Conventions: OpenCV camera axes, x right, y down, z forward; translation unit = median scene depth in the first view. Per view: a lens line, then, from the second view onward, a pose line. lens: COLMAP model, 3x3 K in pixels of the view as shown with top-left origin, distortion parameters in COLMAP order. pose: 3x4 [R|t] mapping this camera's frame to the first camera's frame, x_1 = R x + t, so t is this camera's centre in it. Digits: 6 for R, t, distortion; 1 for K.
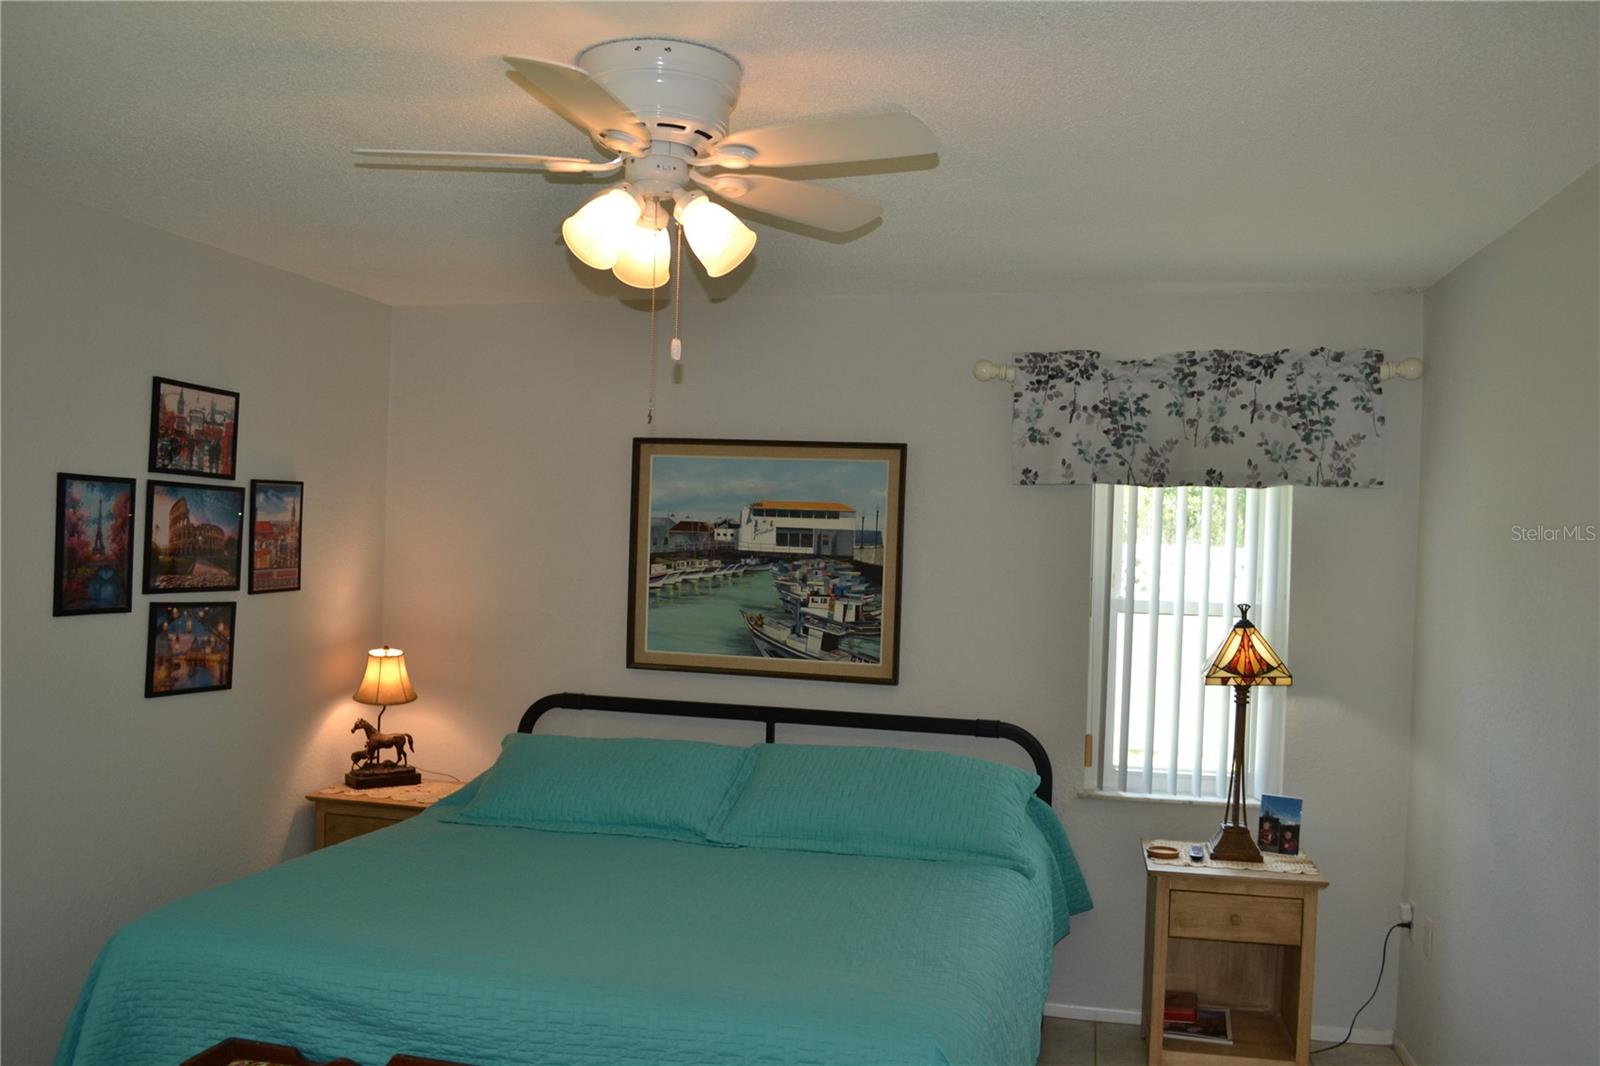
lens RADIAL K [[1283.6, 0, 807.7], [0, 1283.6, 536.6], [0, 0, 1]] dist [-0.087208, 0.015469]
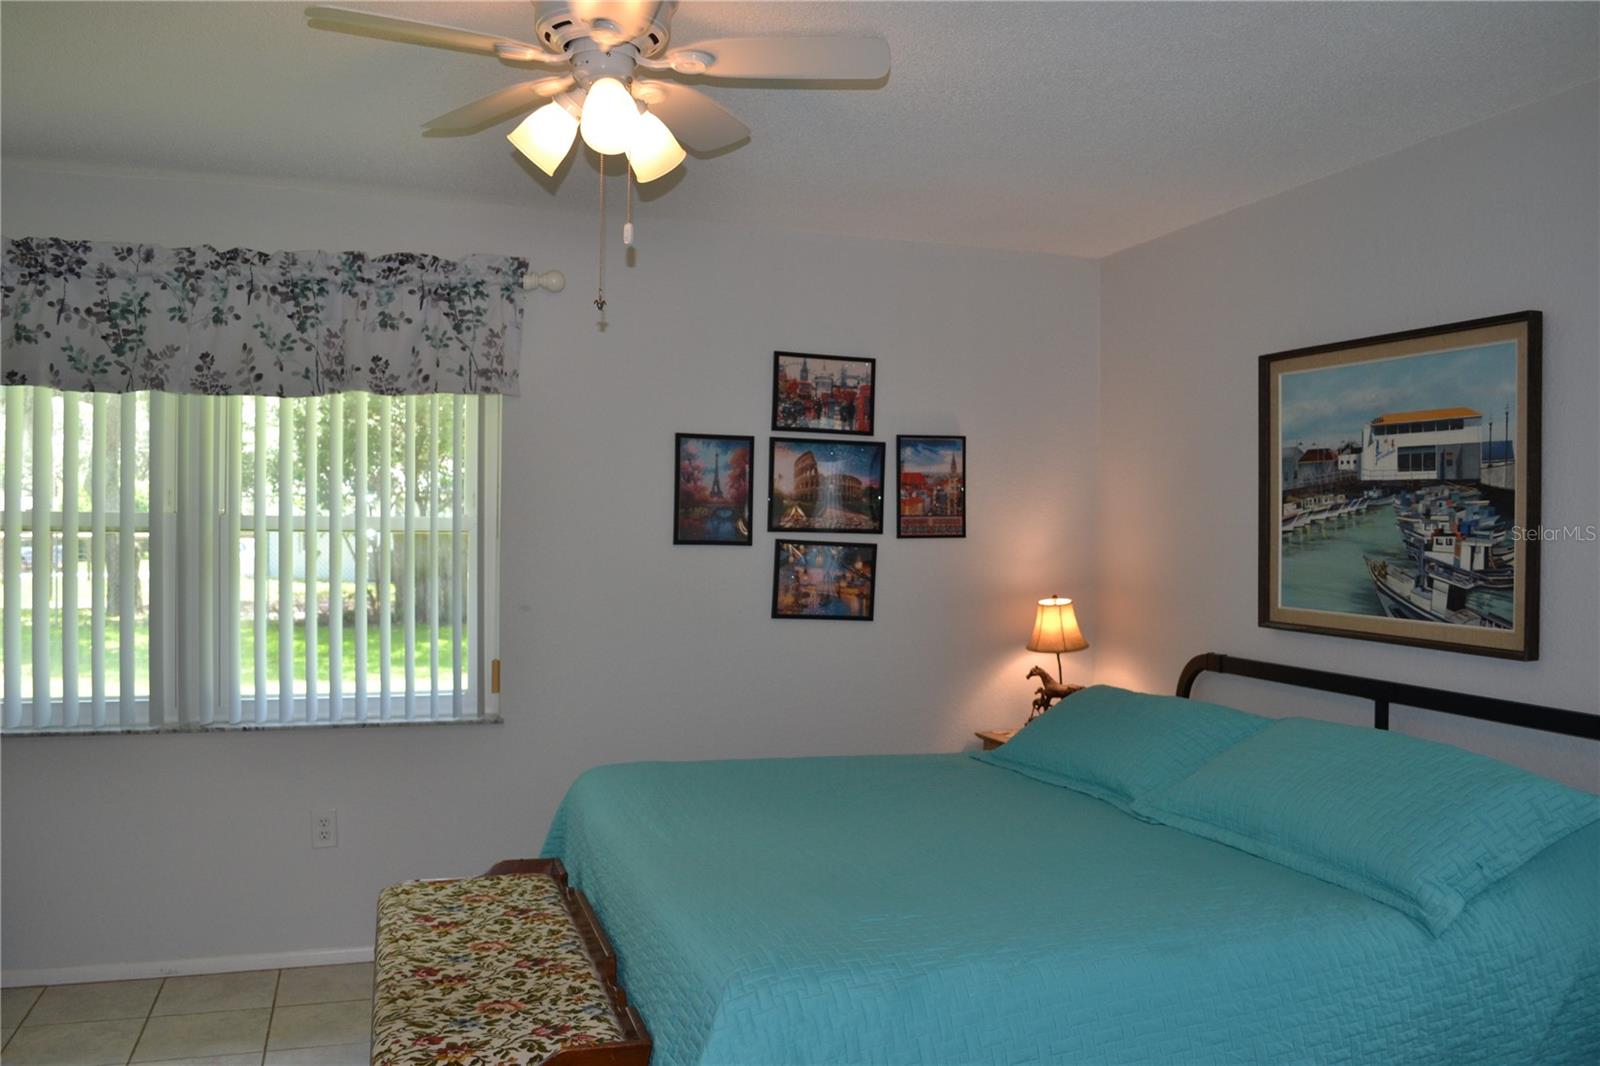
lens RADIAL K [[1283.6, 0, 806.8], [0, 1283.6, 542.6], [0, 0, 1]] dist [-0.087208, 0.015469]
pose [[0.518283, -0.014722, -0.855082, 0.442683], [0.003245, 0.999878, -0.015248, 0.060975], [0.855203, 0.005128, 0.518268, 0.317459]]
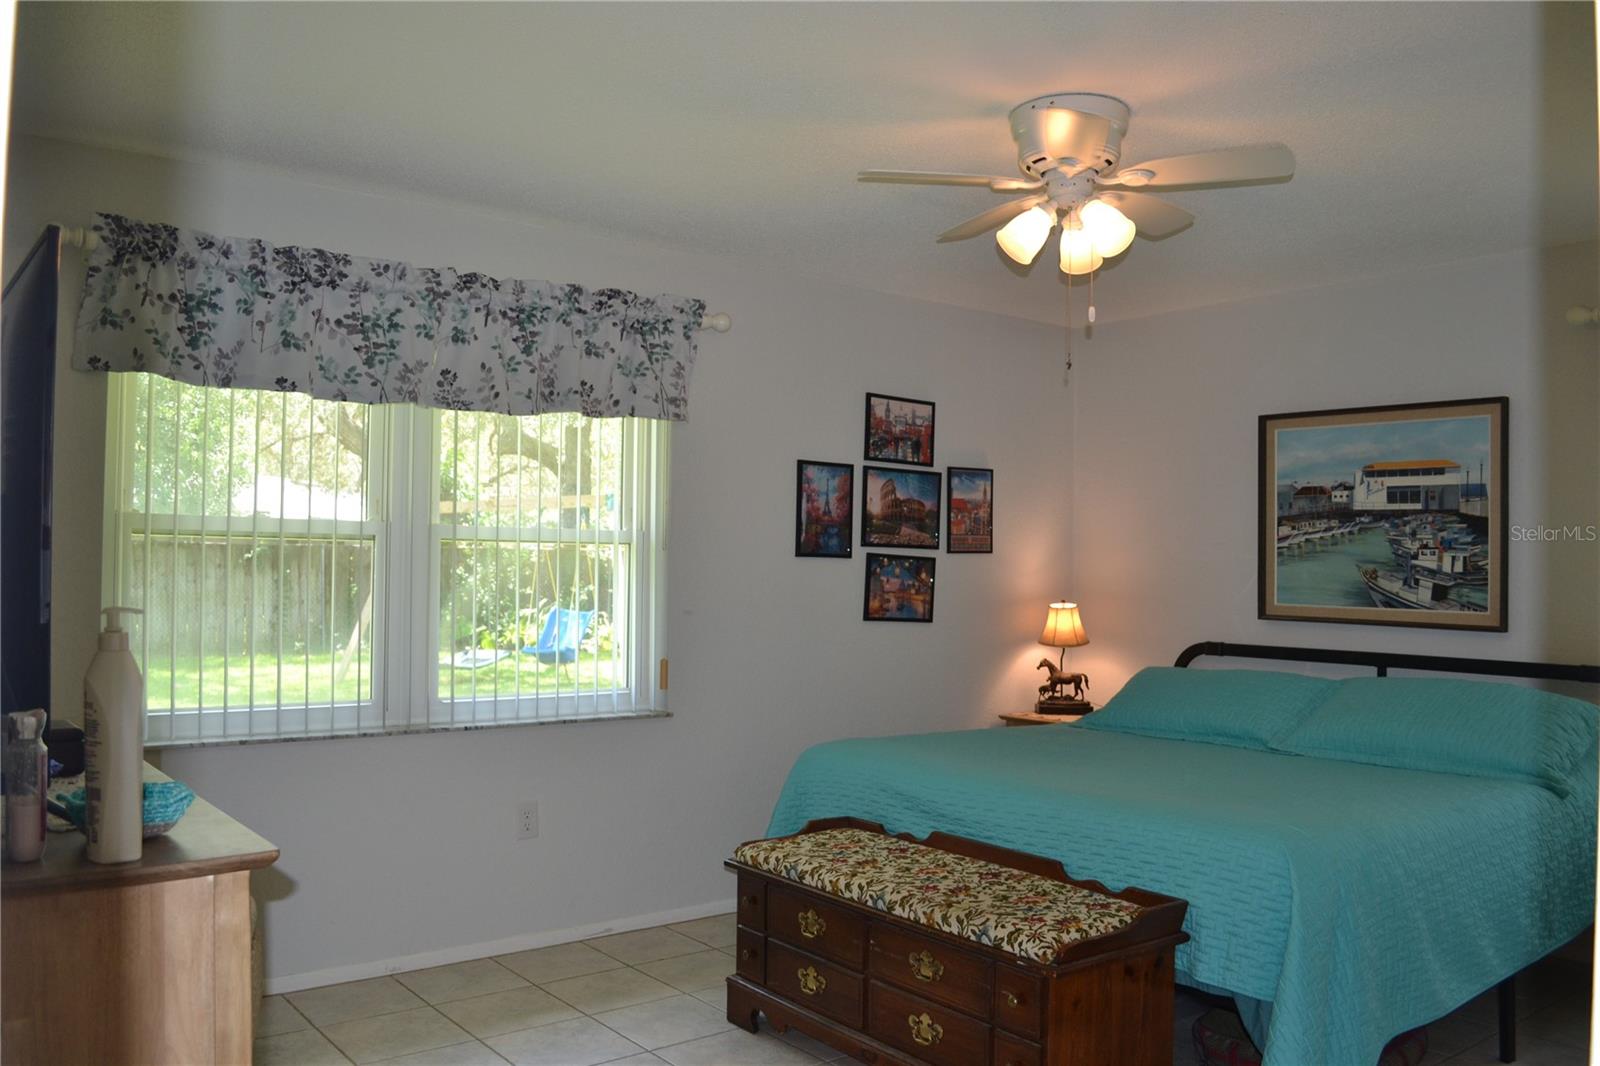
lens RADIAL K [[1283.6, 0, 804.8], [0, 1283.6, 539.8], [0, 0, 1]] dist [-0.087208, 0.015469]
pose [[0.771177, -0.031586, -0.635837, 0.275005], [0.007491, 0.999149, -0.040549, 0.078108], [0.636577, 0.026508, 0.770758, -0.124786]]
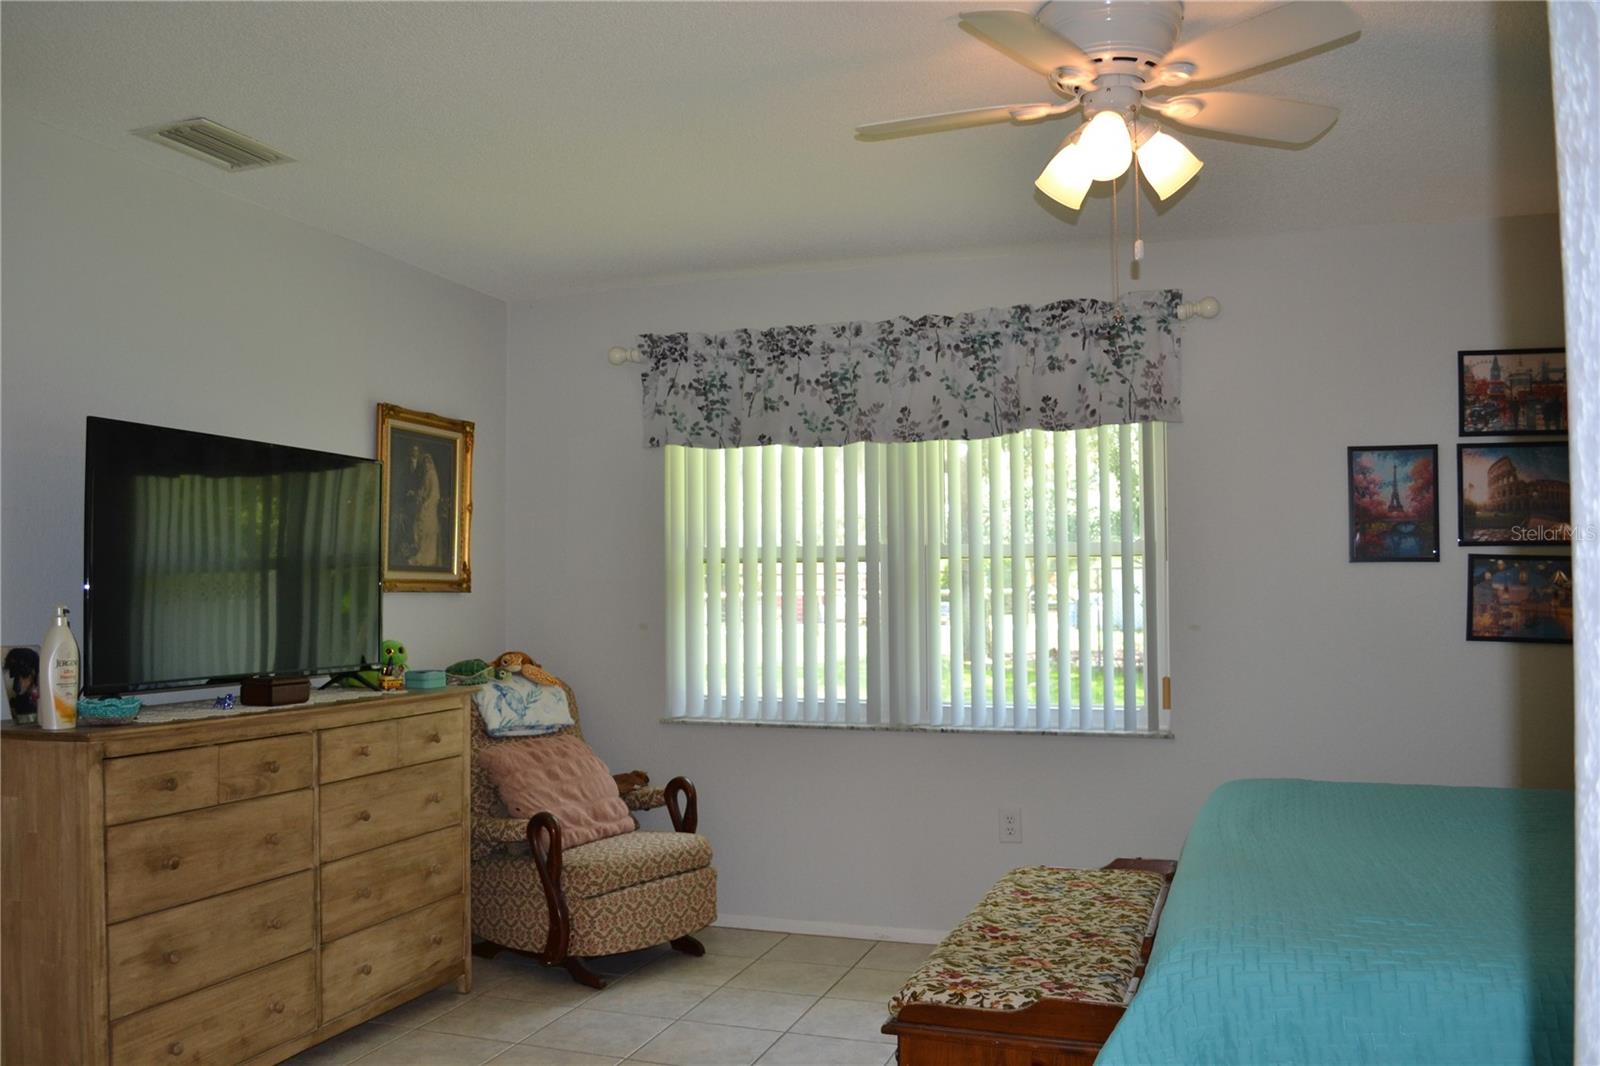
lens RADIAL K [[1283.6, 0, 791.7], [0, 1283.6, 537.3], [0, 0, 1]] dist [-0.087208, 0.015469]
pose [[-0.122422, -0.065654, -0.990304, 0.522640], [0.001482, 0.997796, -0.066334, 0.089666], [0.992477, -0.009589, -0.122055, 0.444483]]
